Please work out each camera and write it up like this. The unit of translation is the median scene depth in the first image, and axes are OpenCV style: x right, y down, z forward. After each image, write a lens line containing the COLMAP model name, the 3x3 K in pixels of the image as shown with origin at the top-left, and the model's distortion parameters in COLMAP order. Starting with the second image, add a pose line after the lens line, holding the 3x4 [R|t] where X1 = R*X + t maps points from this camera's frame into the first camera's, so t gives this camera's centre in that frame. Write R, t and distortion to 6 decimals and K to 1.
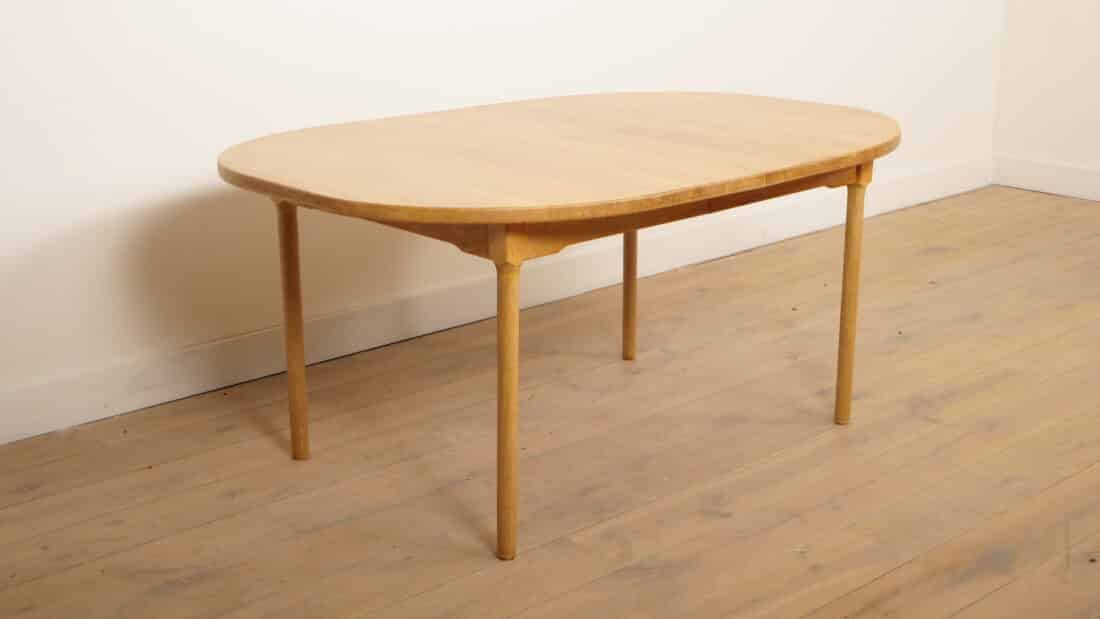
lens RADIAL K [[1499.3, 0, 550.0], [0, 1499.3, 309.5], [0, 0, 1]] dist [-0.003426, 0.098909]
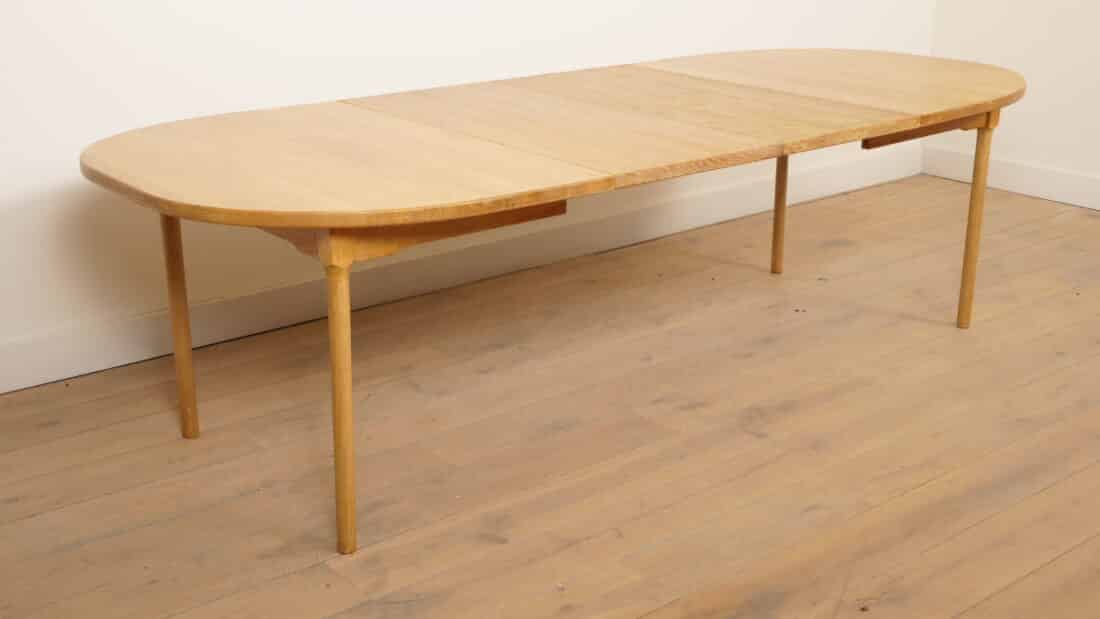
lens RADIAL K [[1319.8, 0, 550.0], [0, 1319.8, 309.5], [0, 0, 1]] dist [0.037476, 0.016251]
pose [[0.998355, 0.025110, -0.051552, 0.161841], [-0.022890, 0.998804, 0.043211, -0.043179], [0.052576, -0.041960, 0.997735, 0.130405]]
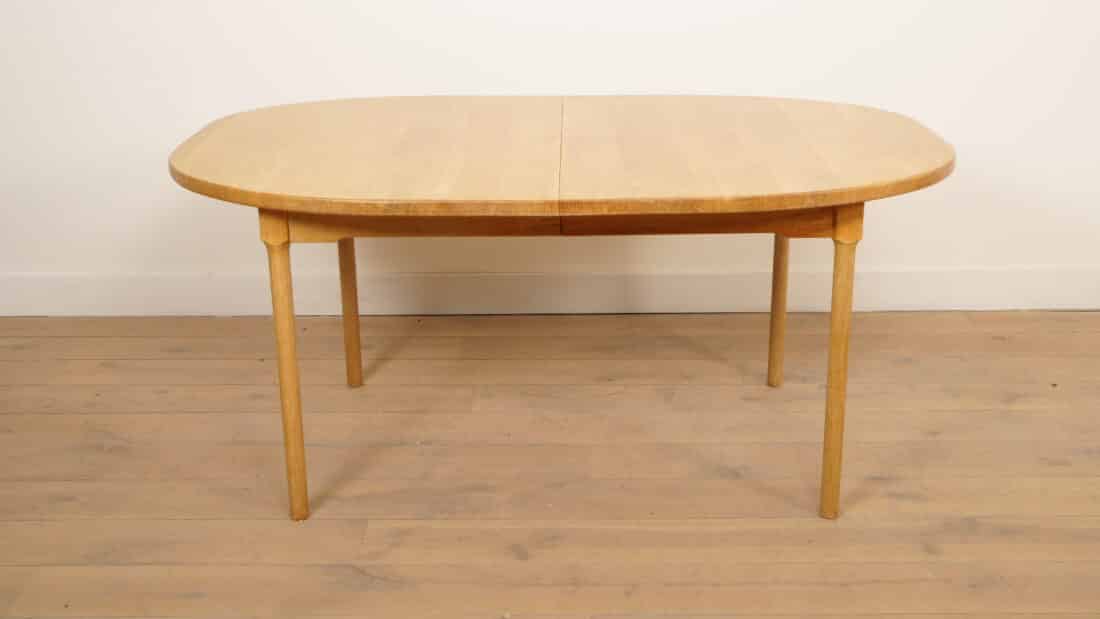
lens RADIAL K [[1319.8, 0, 550.0], [0, 1319.8, 309.5], [0, 0, 1]] dist [0.037476, 0.016251]
pose [[0.726928, 0.222263, -0.649750, 0.538661], [-0.185090, 0.974572, 0.126302, -0.102383], [0.661300, 0.028450, 0.749582, 0.333454]]
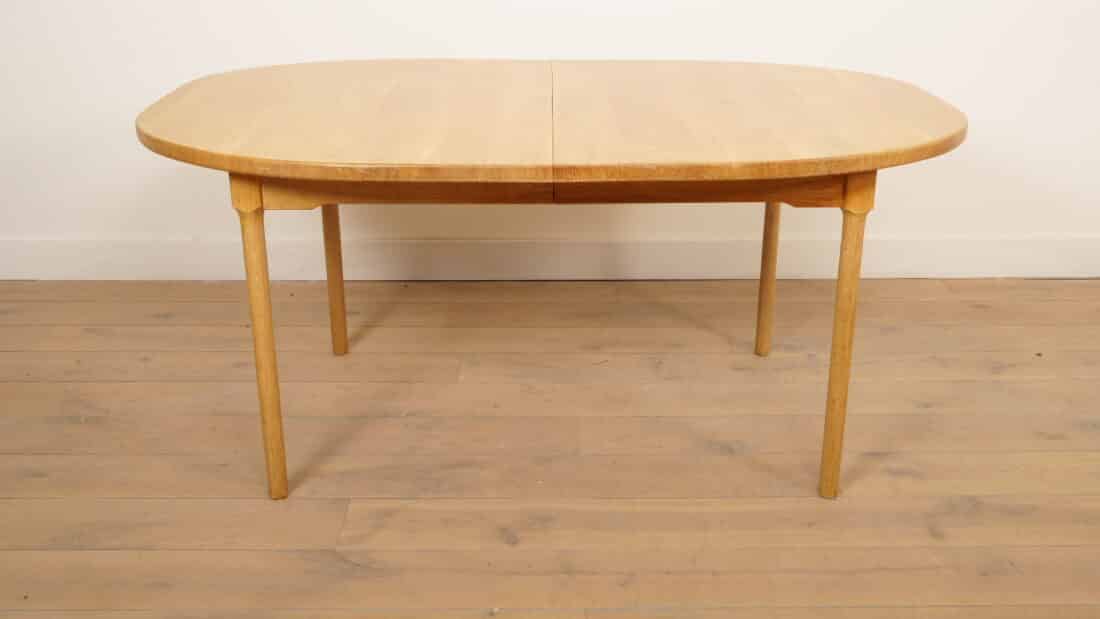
lens RADIAL K [[1183.0, 0, 550.0], [0, 1183.0, 309.5], [0, 0, 1]] dist [0.010546, 0.002094]
pose [[0.737891, 0.248300, -0.627586, 0.461987], [-0.191676, 0.968676, 0.157883, -0.094830], [0.647130, 0.003793, 0.762370, 0.409572]]
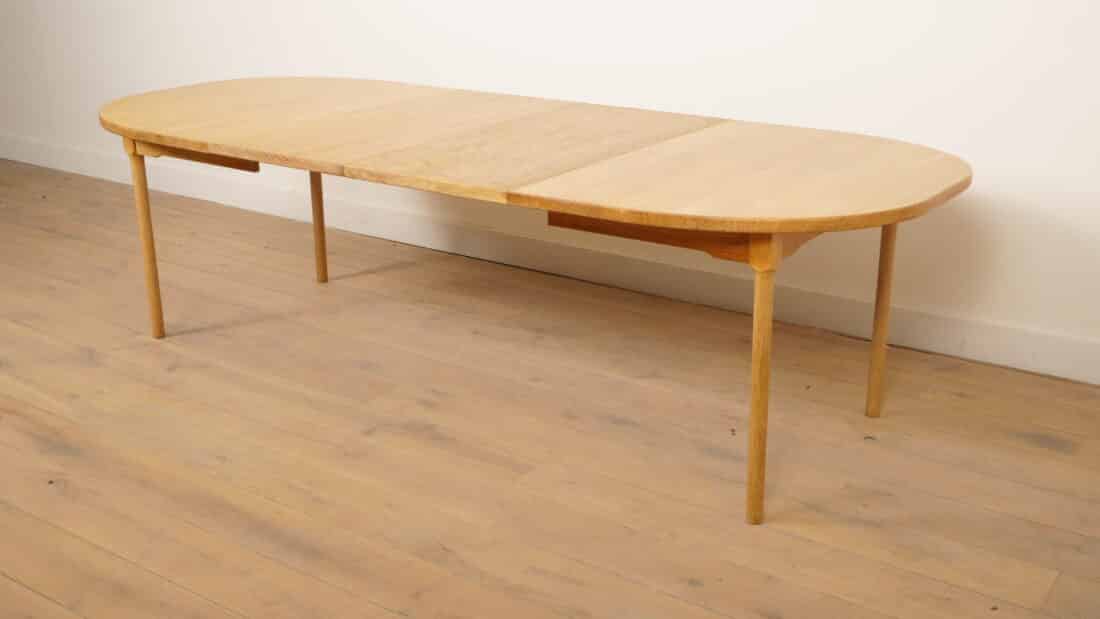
lens RADIAL K [[1181.4, 0, 550.0], [0, 1181.4, 309.5], [0, 0, 1]] dist [0.006324, -0.004816]
pose [[0.206123, 0.322722, -0.923777, 1.042977], [-0.271345, 0.925878, 0.262910, -0.267780], [0.940152, 0.196470, 0.278414, 0.869403]]
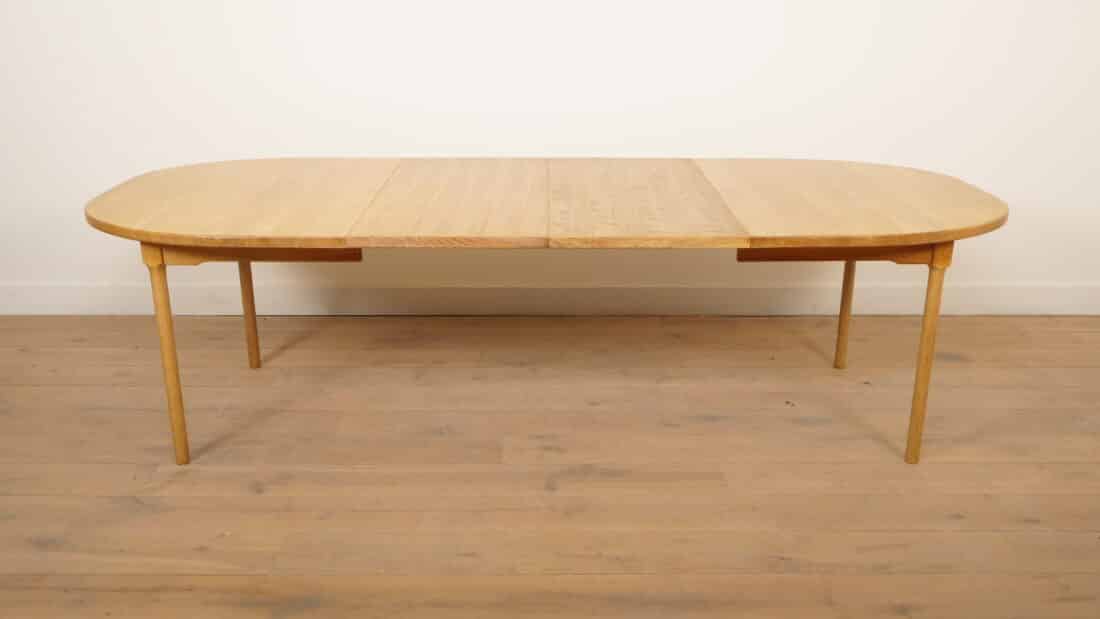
lens RADIAL K [[939.4, 0, 550.0], [0, 939.4, 309.5], [0, 0, 1]] dist [-0.001874, -0.001227]
pose [[0.734844, 0.226605, -0.639261, 0.679394], [-0.194043, 0.973379, 0.121986, -0.143269], [0.649886, 0.034403, 0.759253, 0.457728]]
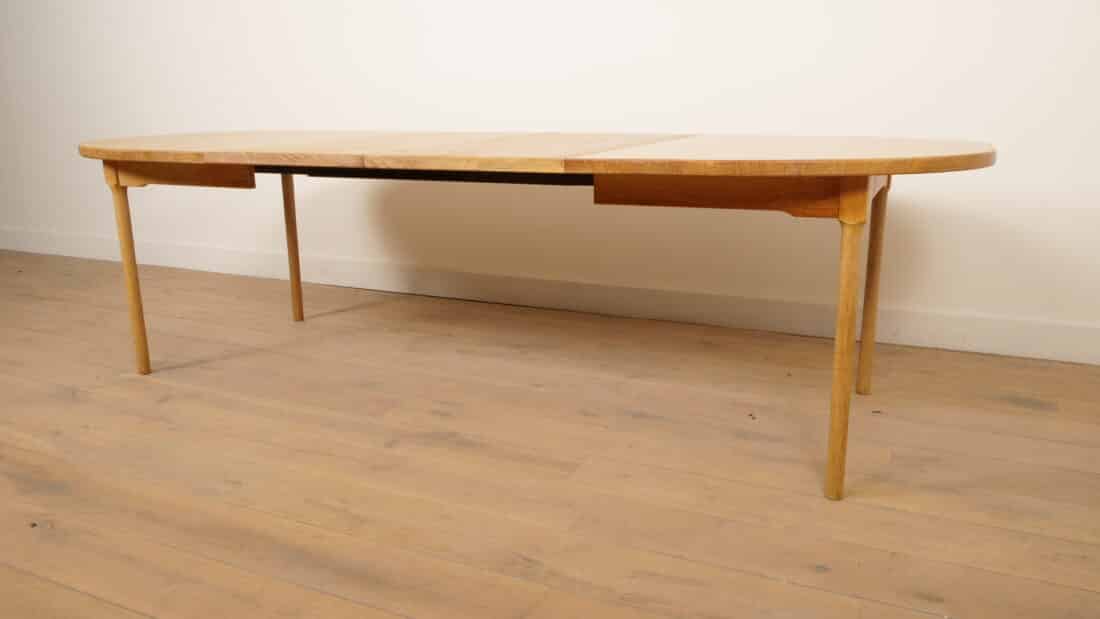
lens RADIAL K [[822.1, 0, 550.0], [0, 822.1, 309.5], [0, 0, 1]] dist [-0.025109, 0.002285]
pose [[0.380917, 0.229474, -0.895681, 0.783147], [-0.253505, 0.957511, 0.137504, -0.120389], [0.889178, 0.174682, 0.422905, 0.843676]]
